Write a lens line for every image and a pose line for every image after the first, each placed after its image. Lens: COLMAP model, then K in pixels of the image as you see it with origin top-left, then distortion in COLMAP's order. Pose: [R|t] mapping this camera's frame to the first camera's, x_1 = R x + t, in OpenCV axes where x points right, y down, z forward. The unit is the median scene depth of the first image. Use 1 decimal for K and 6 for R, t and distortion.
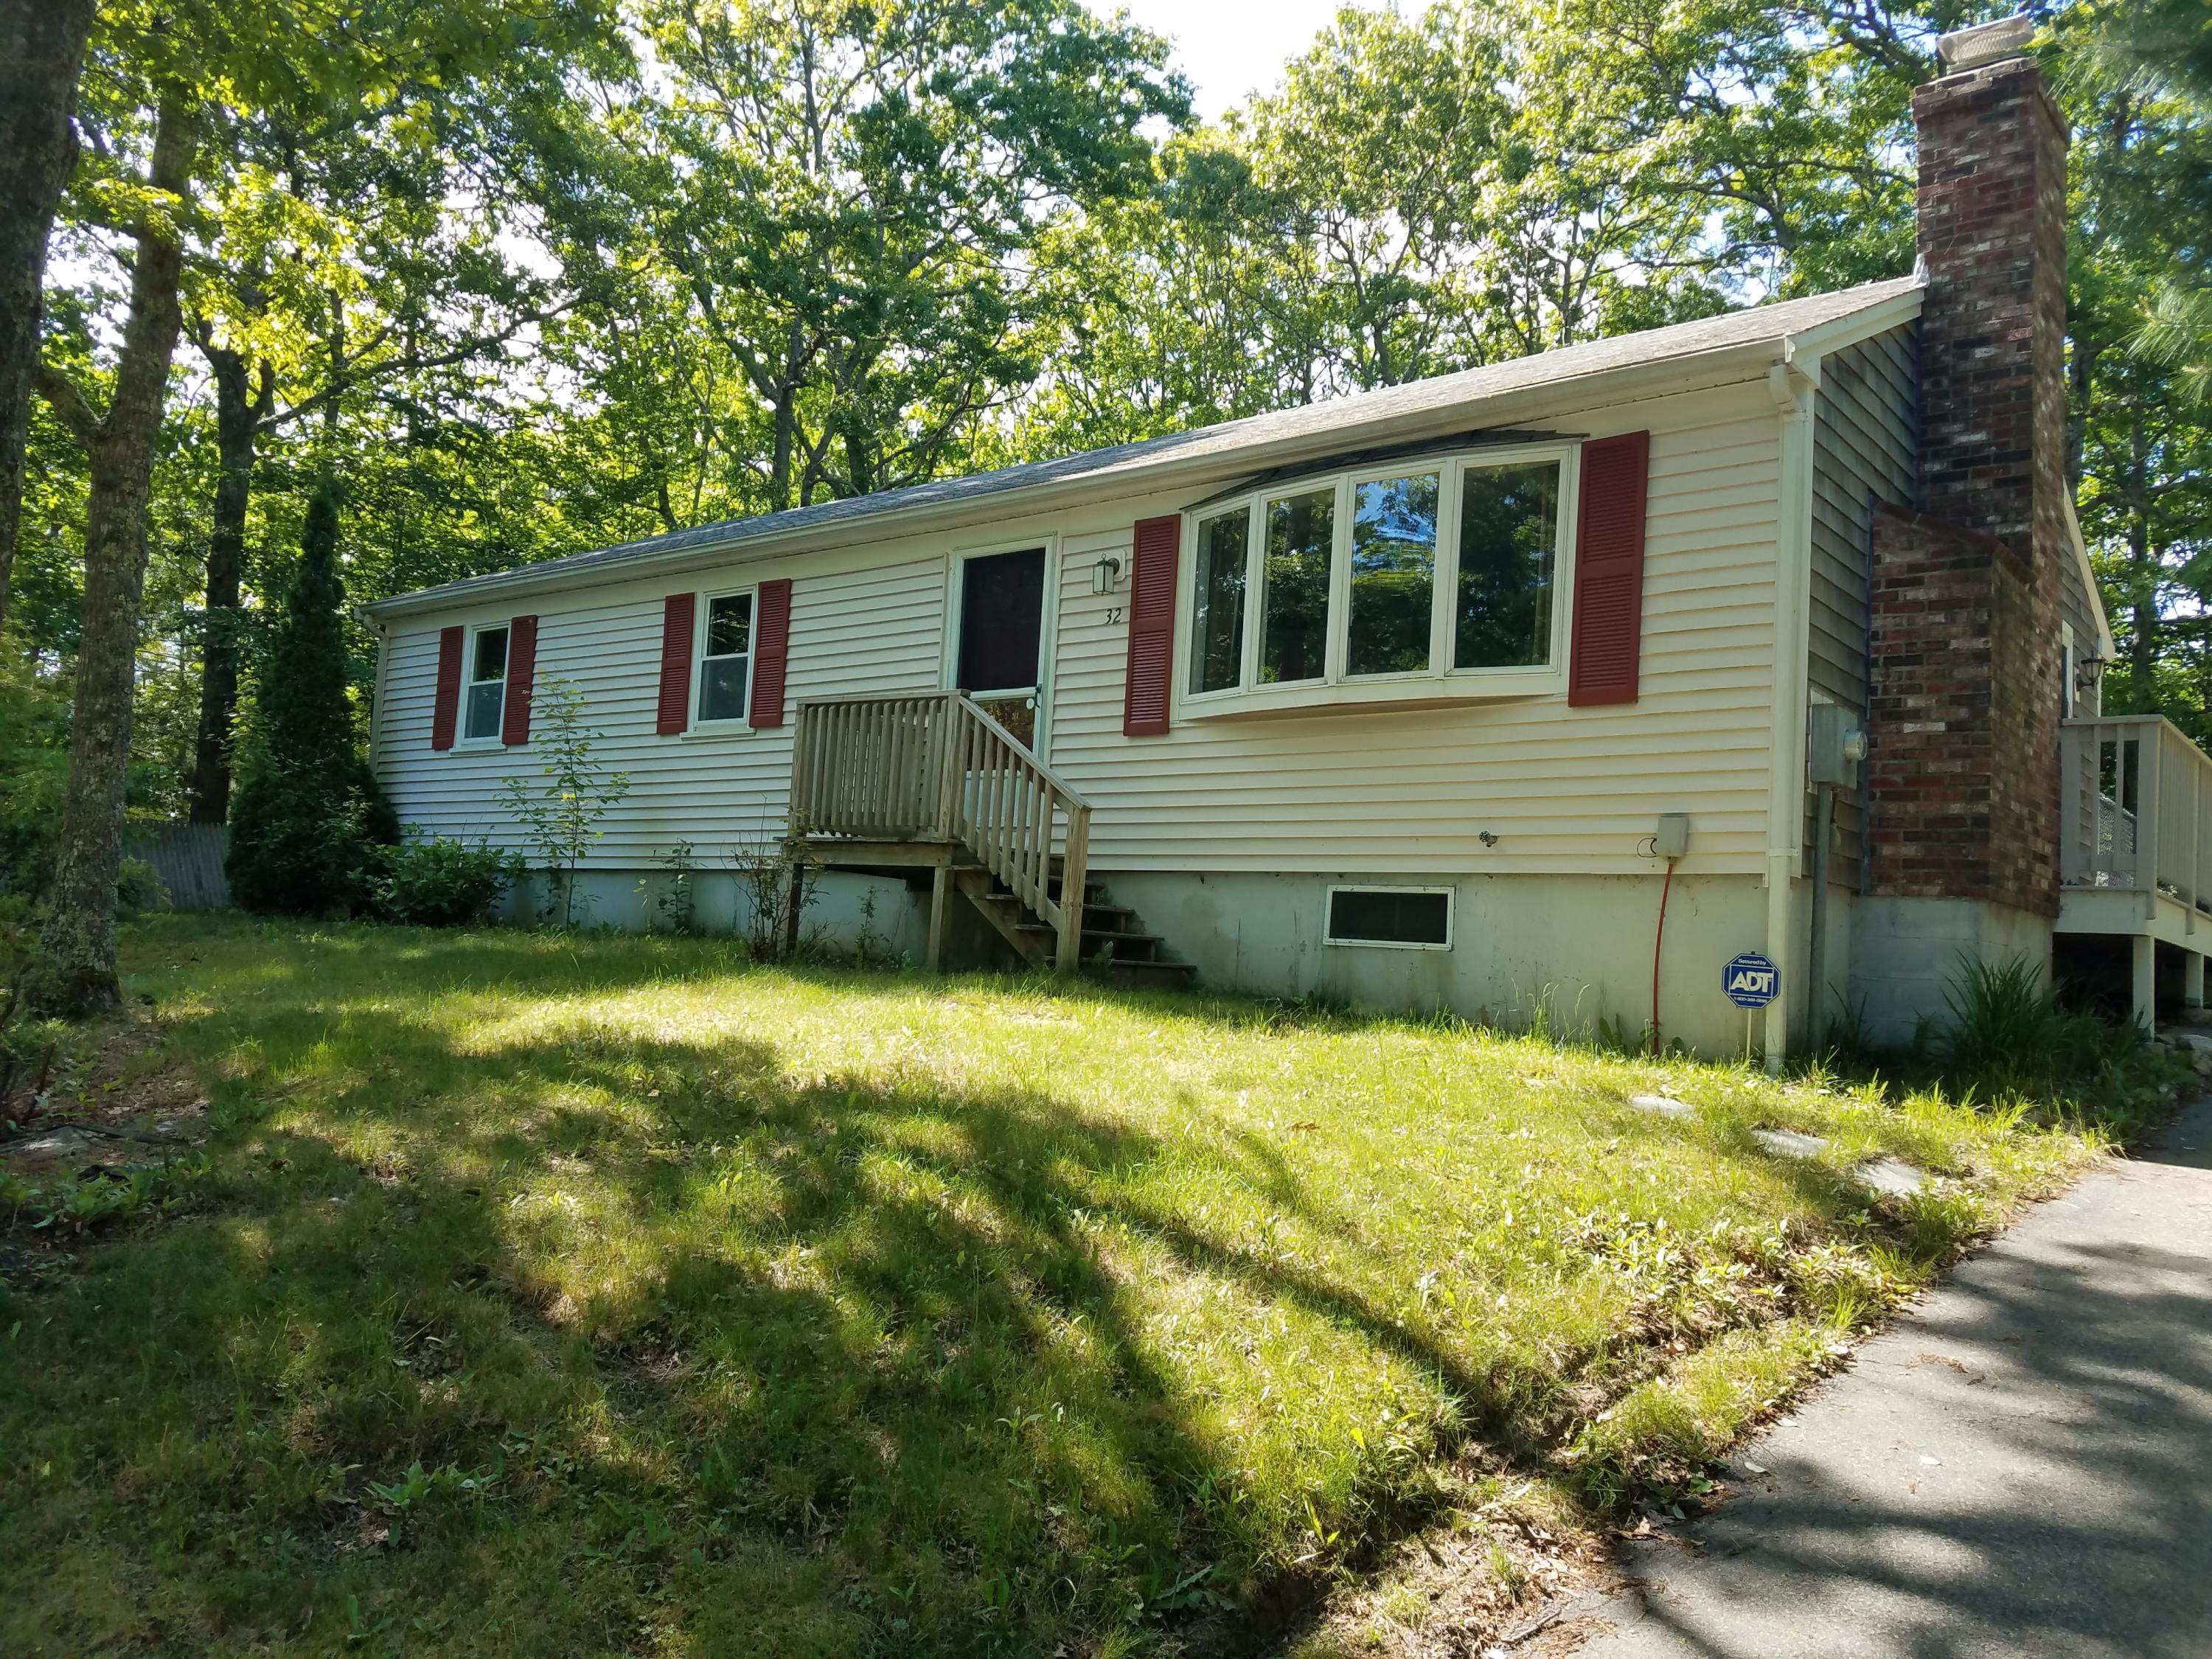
lens RADIAL K [[1683.1, 0, 1085.0], [0, 1683.1, 836.7], [0, 0, 1]] dist [0.246087, -0.447603]
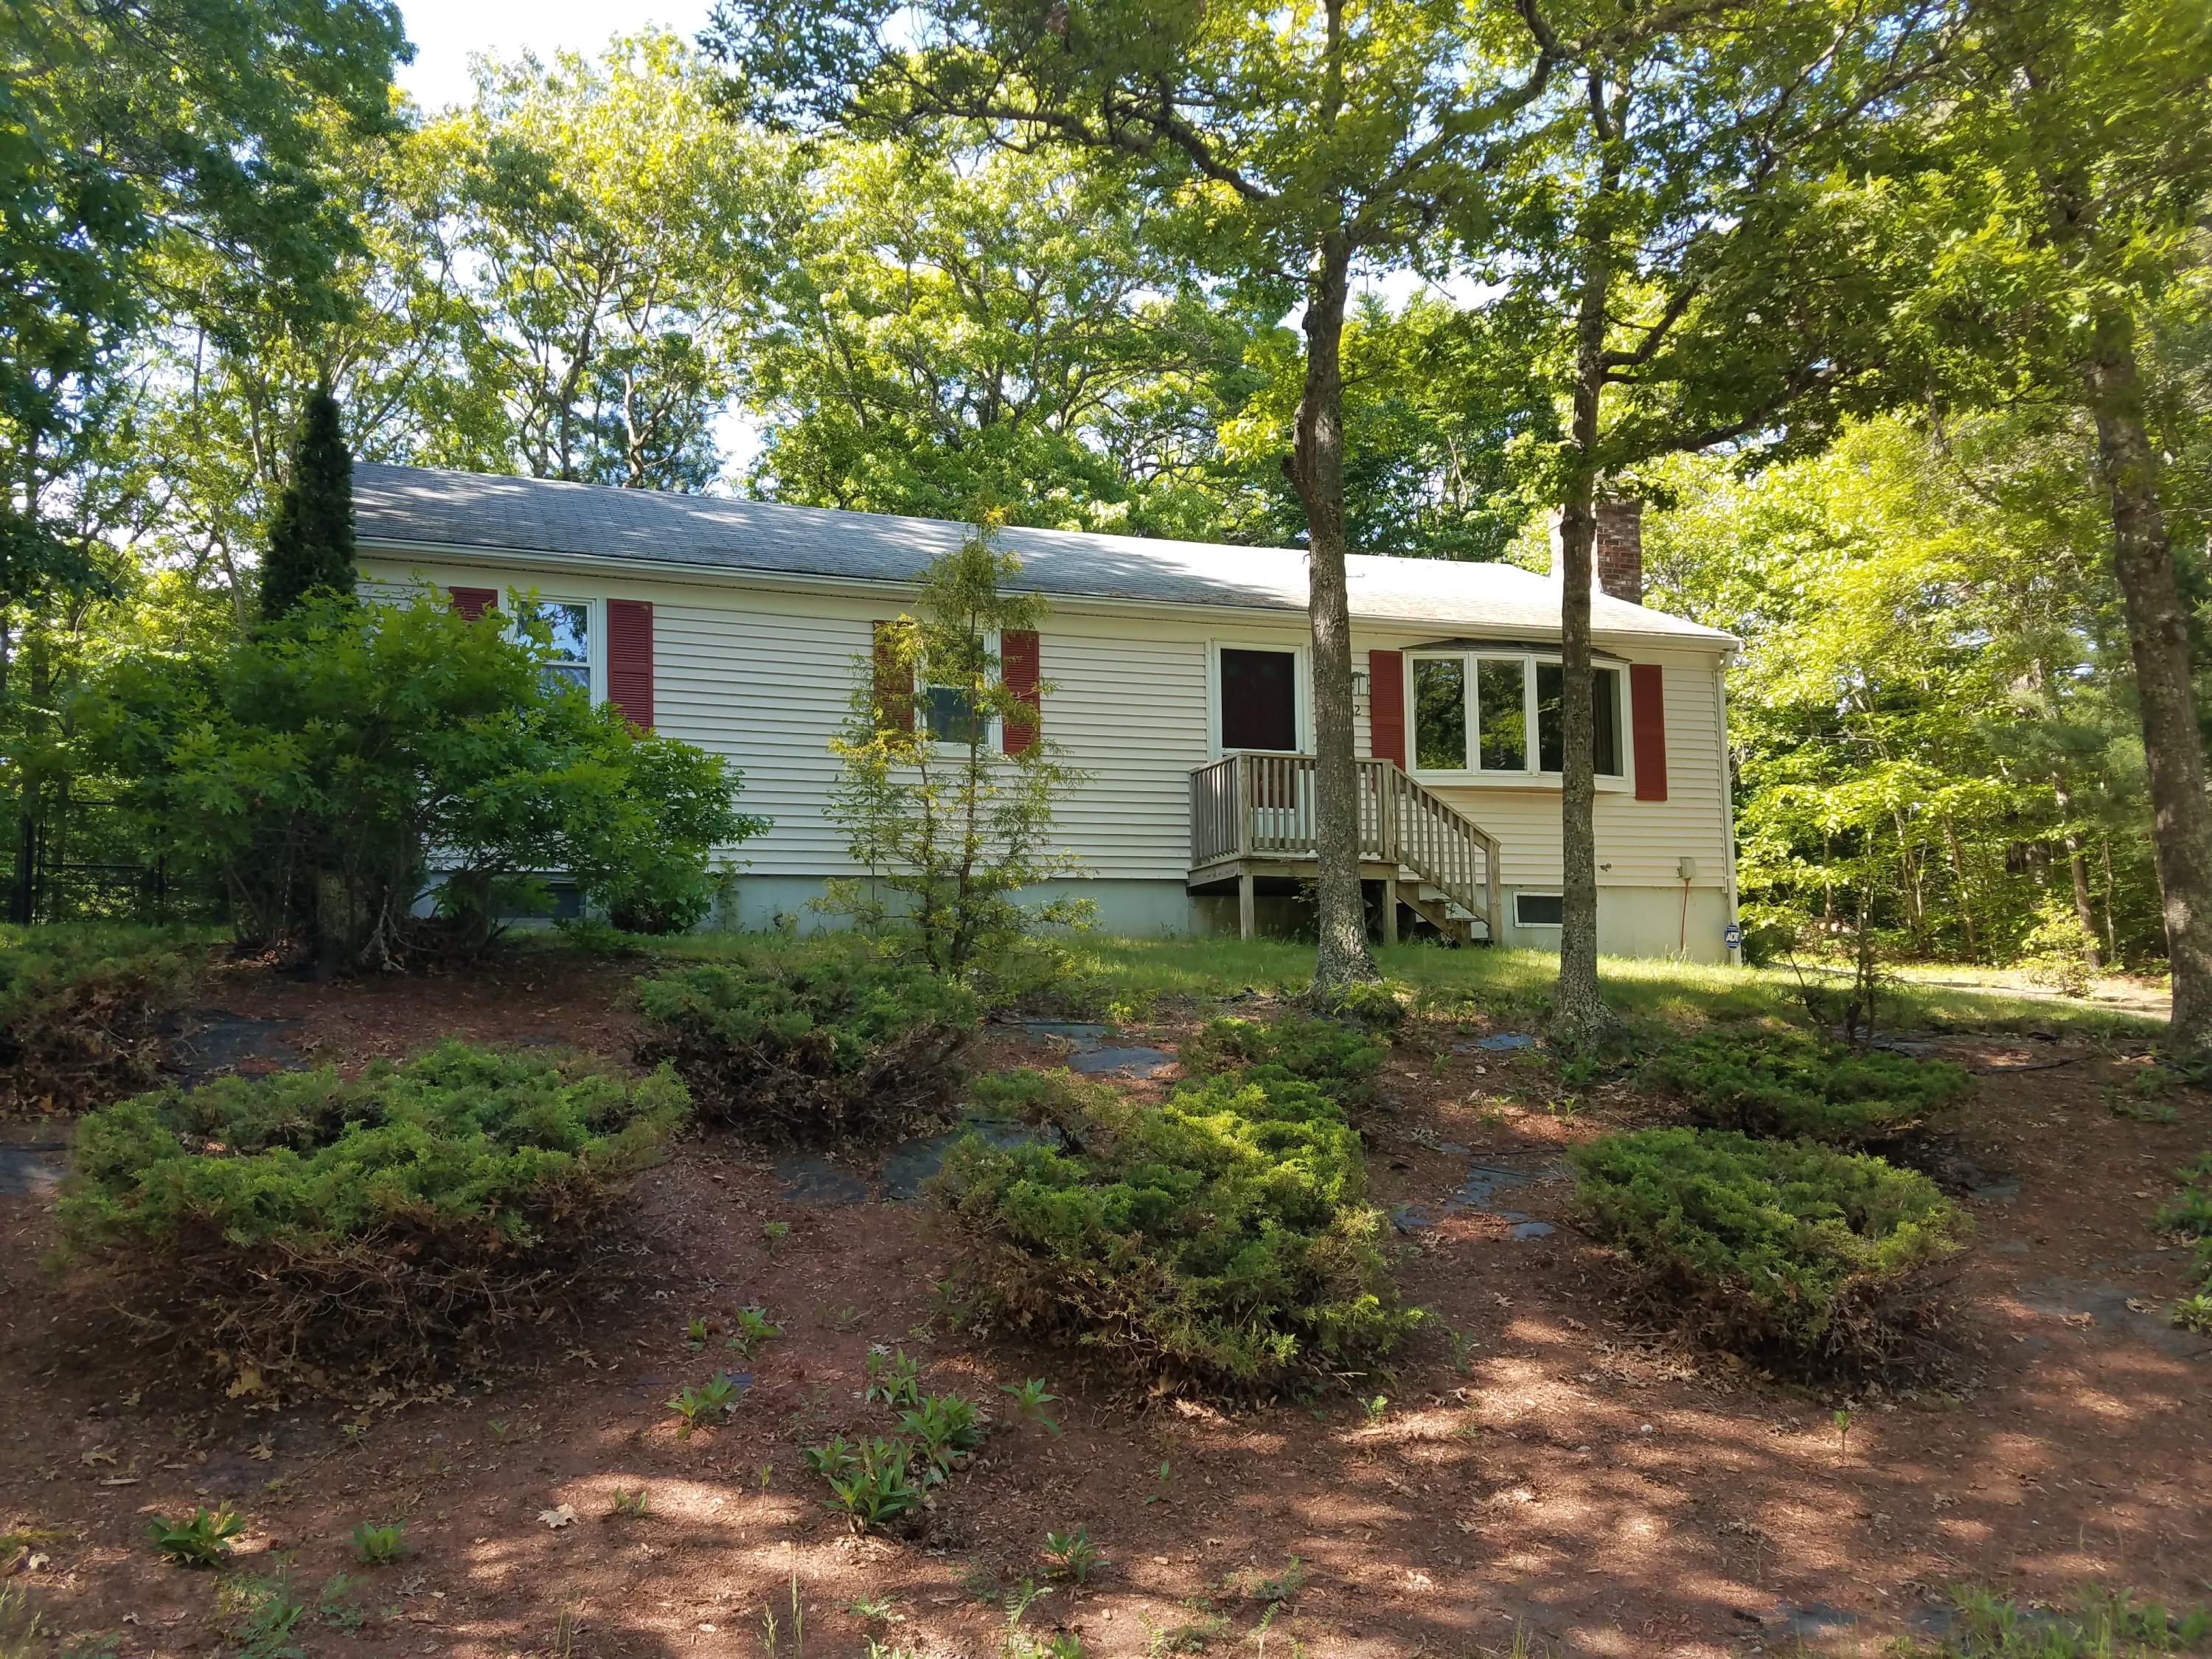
lens RADIAL K [[1683.1, 0, 1085.0], [0, 1683.1, 836.7], [0, 0, 1]] dist [0.246087, -0.447603]
pose [[0.521853, 0.054140, 0.851316, -1.496575], [-0.012271, 0.998357, -0.055970, 0.072328], [-0.852947, 0.018762, 0.521660, 0.466814]]
